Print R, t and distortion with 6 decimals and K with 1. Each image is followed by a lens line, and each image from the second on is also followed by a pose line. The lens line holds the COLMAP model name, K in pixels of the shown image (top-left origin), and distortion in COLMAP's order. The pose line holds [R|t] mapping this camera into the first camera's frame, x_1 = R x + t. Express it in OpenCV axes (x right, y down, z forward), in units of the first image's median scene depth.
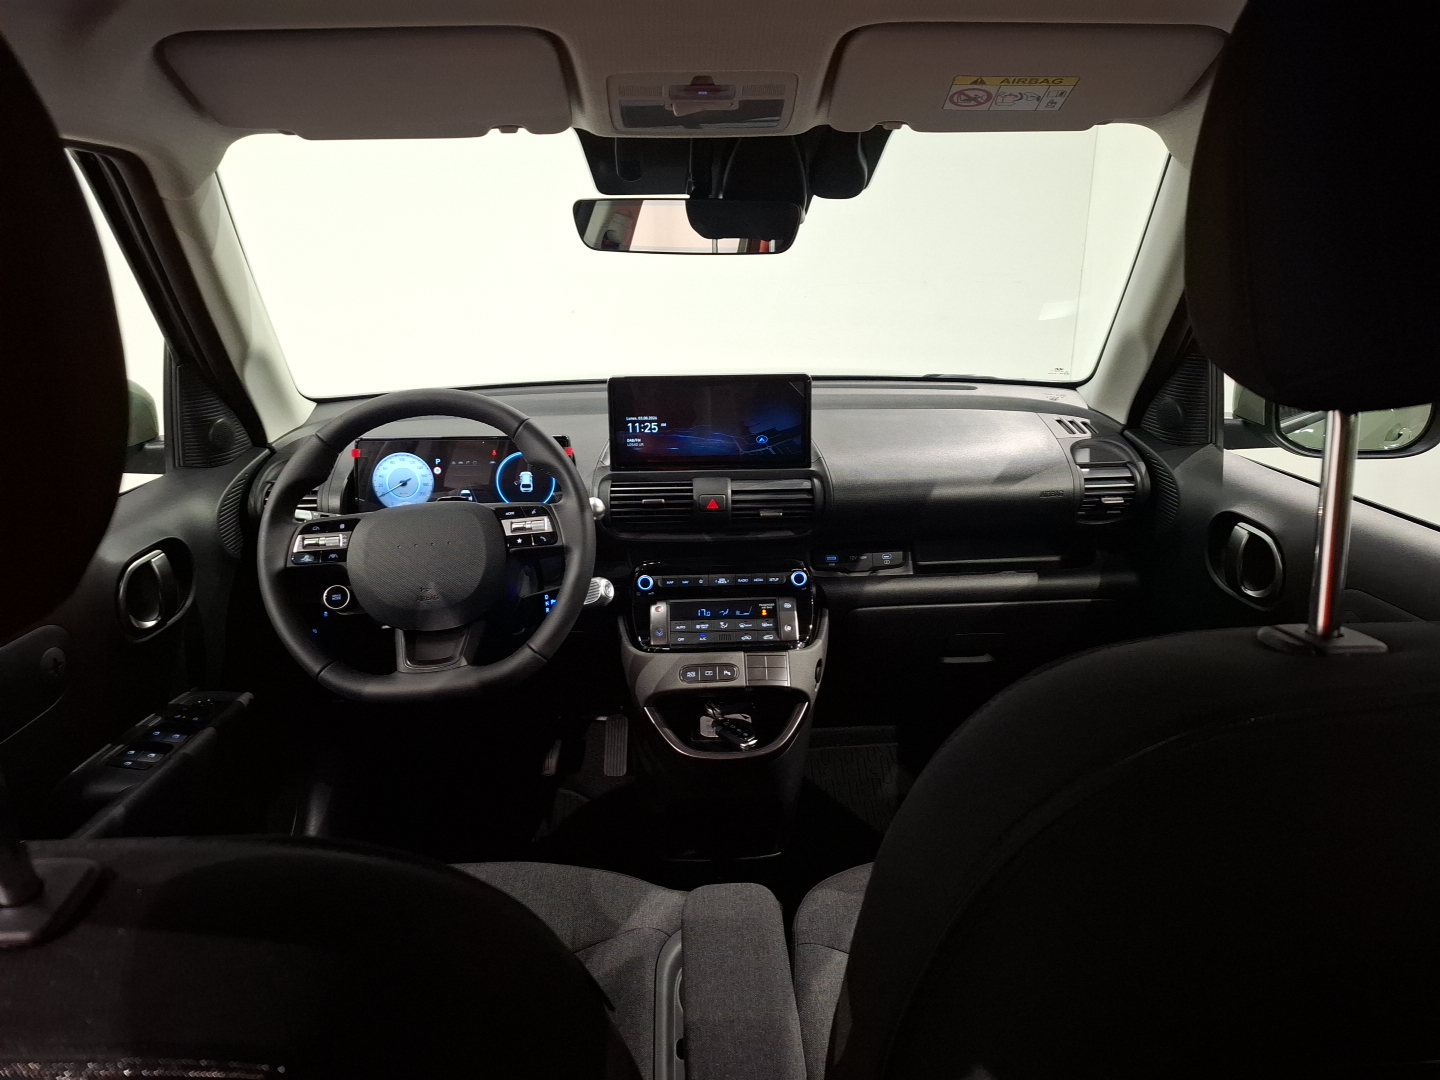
lens RADIAL K [[986.3, 0, 717.0], [0, 986.3, 561.4], [0, 0, 1]] dist [0.089453, -0.089218]
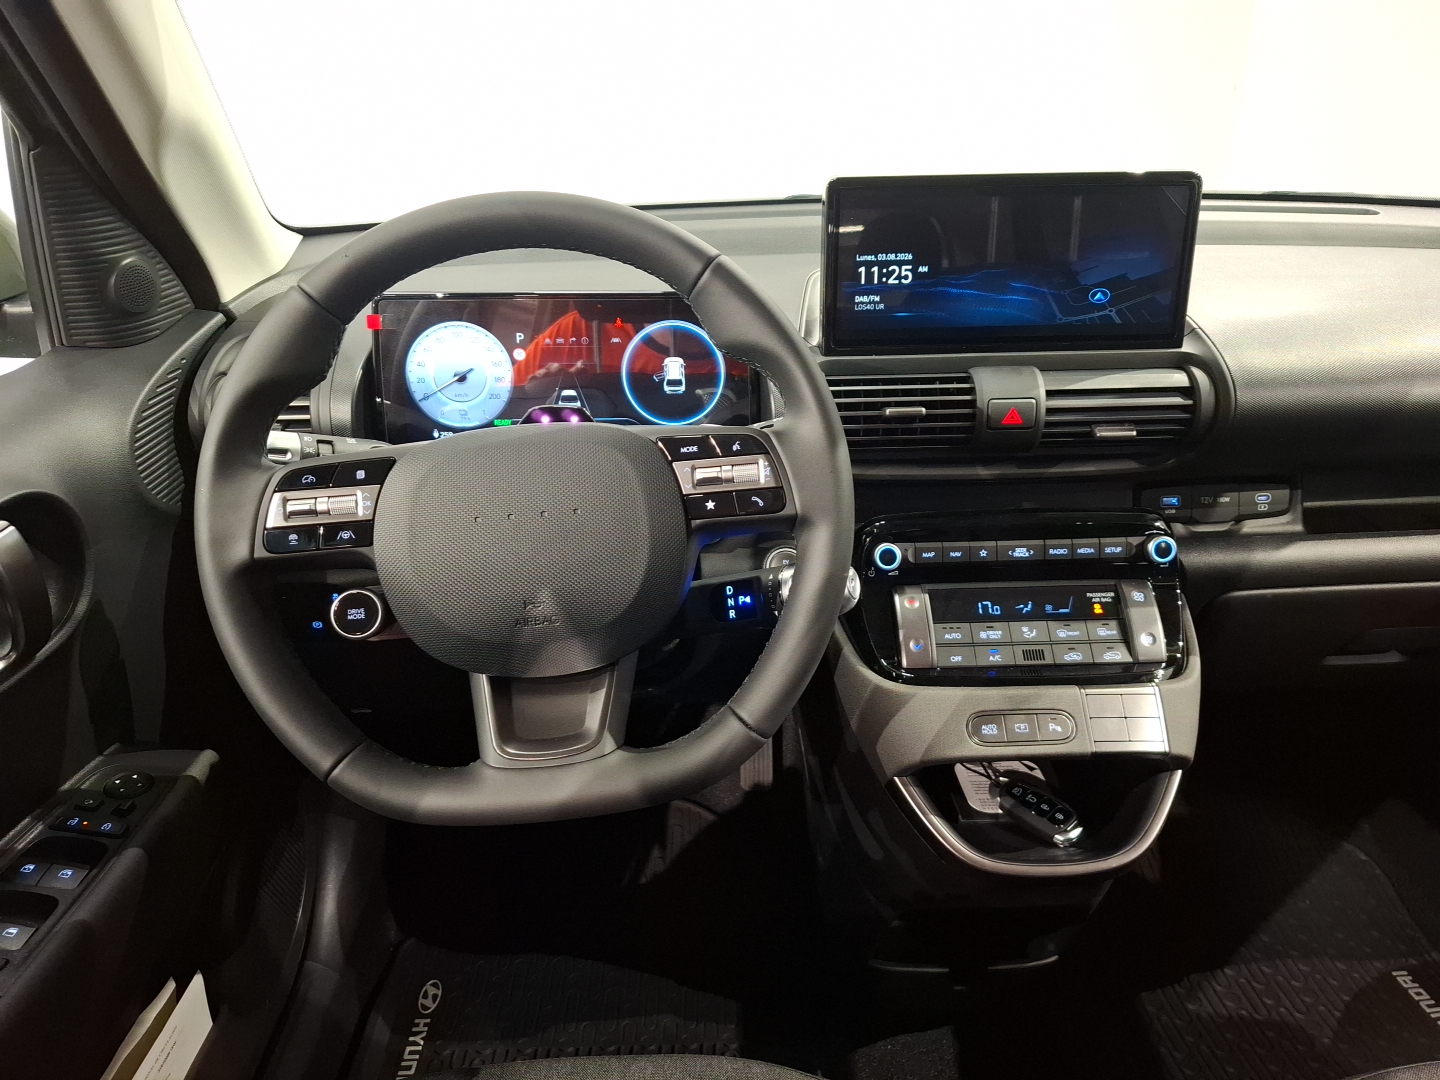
lens RADIAL K [[986.3, 0, 717.0], [0, 986.3, 561.4], [0, 0, 1]] dist [0.089453, -0.089218]
pose [[0.999973, 0.003379, -0.006583, -0.169268], [-0.002460, 0.990850, 0.134945, -0.052743], [0.006979, -0.134925, 0.990831, 0.436632]]
